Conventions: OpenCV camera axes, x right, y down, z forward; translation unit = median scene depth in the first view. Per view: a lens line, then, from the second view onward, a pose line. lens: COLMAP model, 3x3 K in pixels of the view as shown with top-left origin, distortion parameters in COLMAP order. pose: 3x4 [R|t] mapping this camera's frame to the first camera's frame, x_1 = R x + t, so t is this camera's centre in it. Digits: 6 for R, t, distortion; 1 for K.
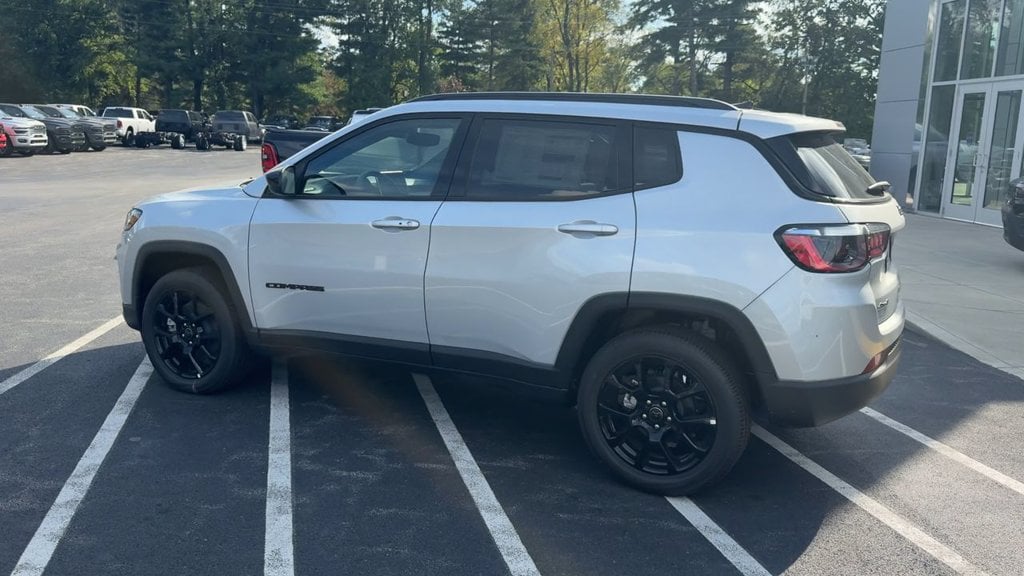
lens RADIAL K [[836.4, 0, 512.0], [0, 836.4, 288.0], [0, 0, 1]] dist [0.140004, -0.261644]
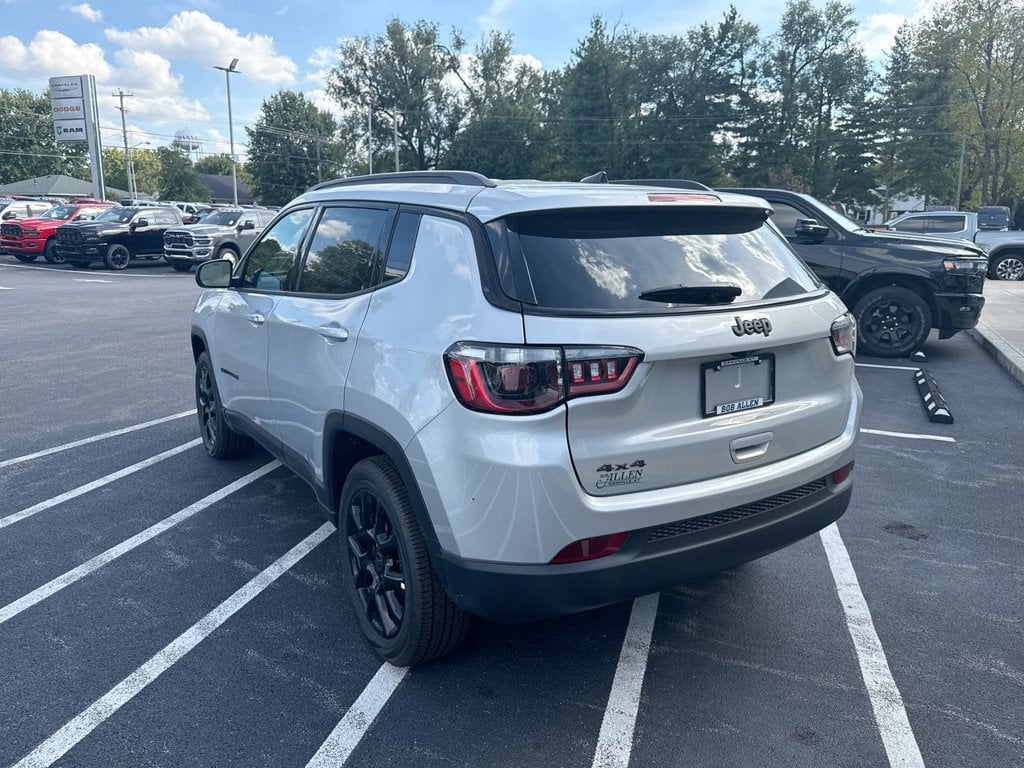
lens RADIAL K [[733.3, 0, 502.3], [0, 733.3, 385.7], [0, 0, 1]] dist [0.023209, -0.056847]
pose [[0.856681, 0.080978, -0.509451, 0.477593], [-0.066777, 0.996701, 0.046136, -0.048146], [0.511507, -0.005504, 0.859262, 0.338141]]
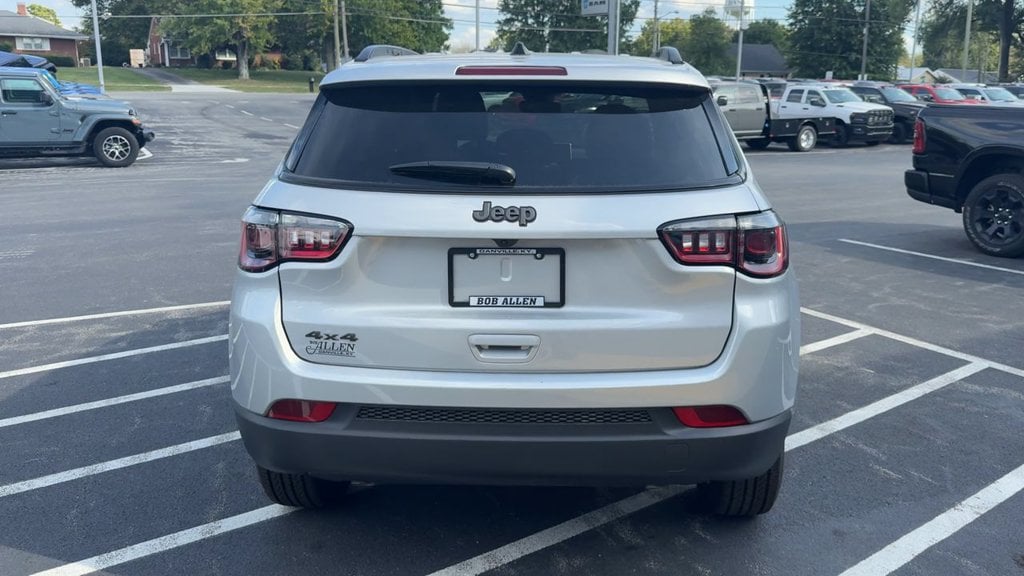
lens RADIAL K [[860.9, 0, 540.9], [0, 860.9, 275.1], [0, 0, 1]] dist [0.059657, -0.091460]
pose [[0.412889, 0.155069, -0.897484, 0.824662], [-0.155817, 0.982898, 0.098143, -0.091010], [0.897354, 0.099321, 0.429990, 0.626828]]
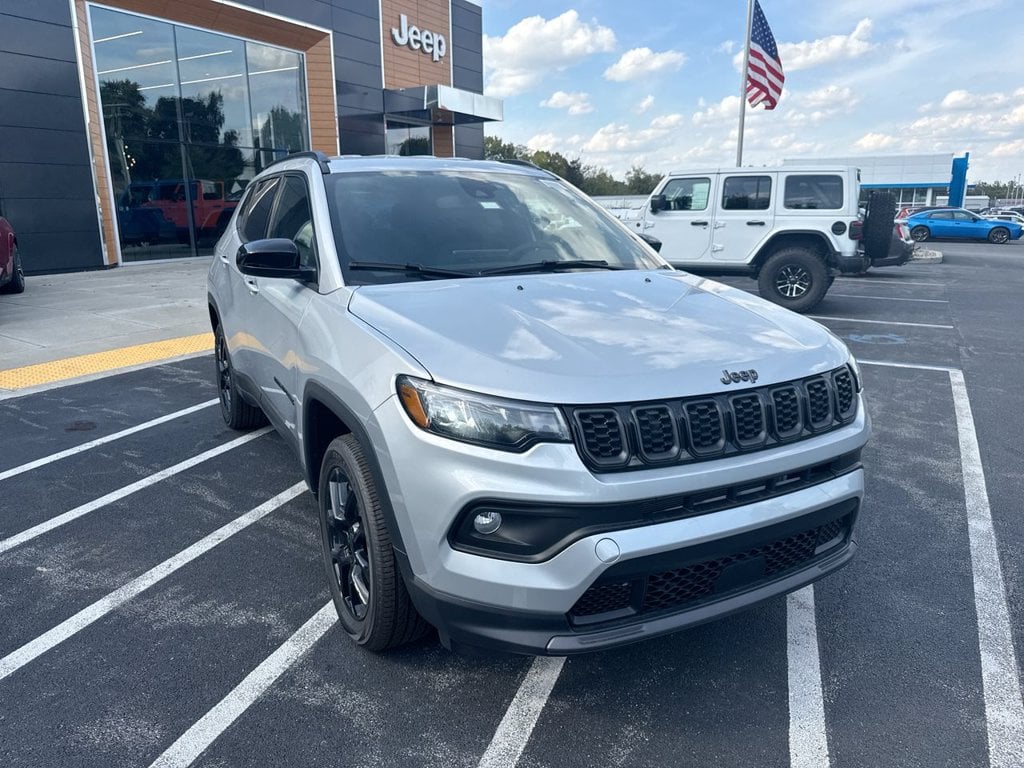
lens RADIAL K [[724.3, 0, 506.0], [0, 724.3, 384.3], [0, 0, 1]] dist [0.025734, -0.037293]
pose [[-0.821879, -0.172450, 0.542933, -0.571781], [0.074558, 0.912316, 0.402641, -0.307712], [-0.564762, 0.371402, -0.736956, 1.615536]]
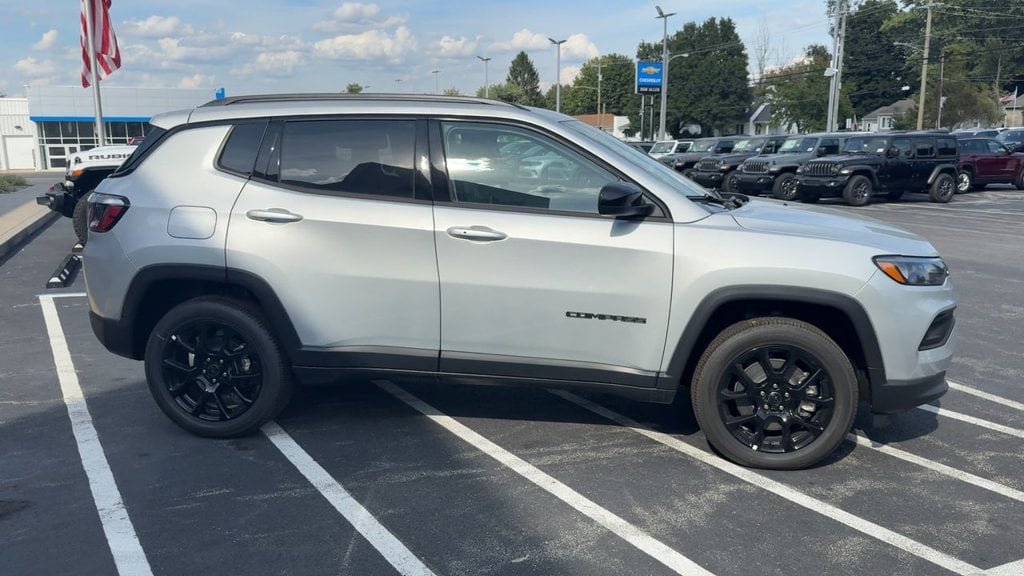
lens RADIAL K [[800.7, 0, 543.4], [0, 800.7, 305.7], [0, 0, 1]] dist [0.122368, -0.222283]
pose [[-0.937865, 0.024847, -0.346111, 0.265640], [-0.104770, 0.930607, 0.350705, -0.338555], [0.330807, 0.365176, -0.870180, 1.912658]]
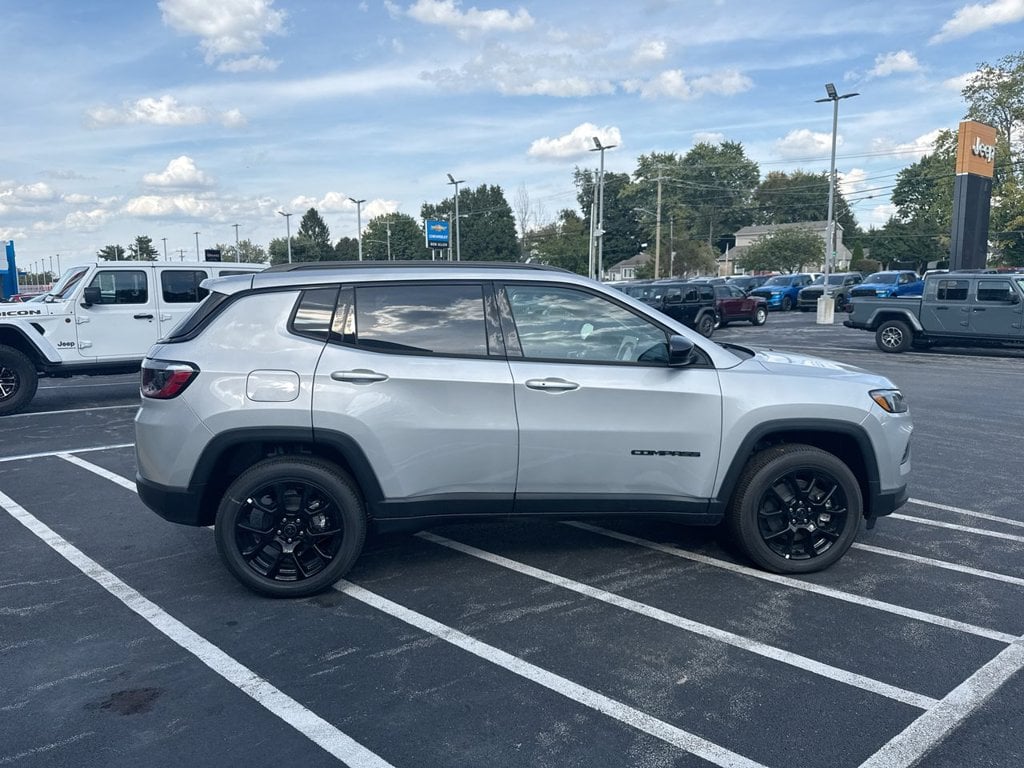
lens RADIAL K [[717.8, 0, 512.0], [0, 717.8, 384.0], [0, 0, 1]] dist [0.089168, -0.153987]
pose [[-0.827231, 0.037504, -0.560608, 0.526286], [-0.131243, 0.957270, 0.257702, -0.317869], [0.546318, 0.286755, -0.786961, 1.771052]]
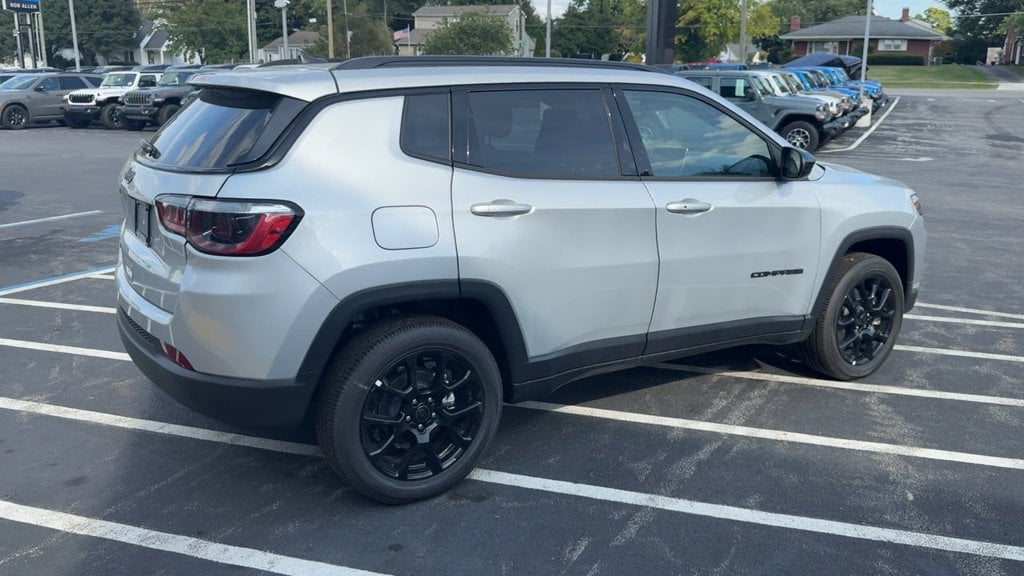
lens RADIAL K [[830.4, 0, 538.9], [0, 830.4, 266.3], [0, 0, 1]] dist [0.069027, -0.099092]
pose [[-0.492914, 0.146319, -0.857687, 0.811557], [-0.192516, 0.942985, 0.271510, -0.255922], [0.848512, 0.298950, -0.436642, 1.423307]]
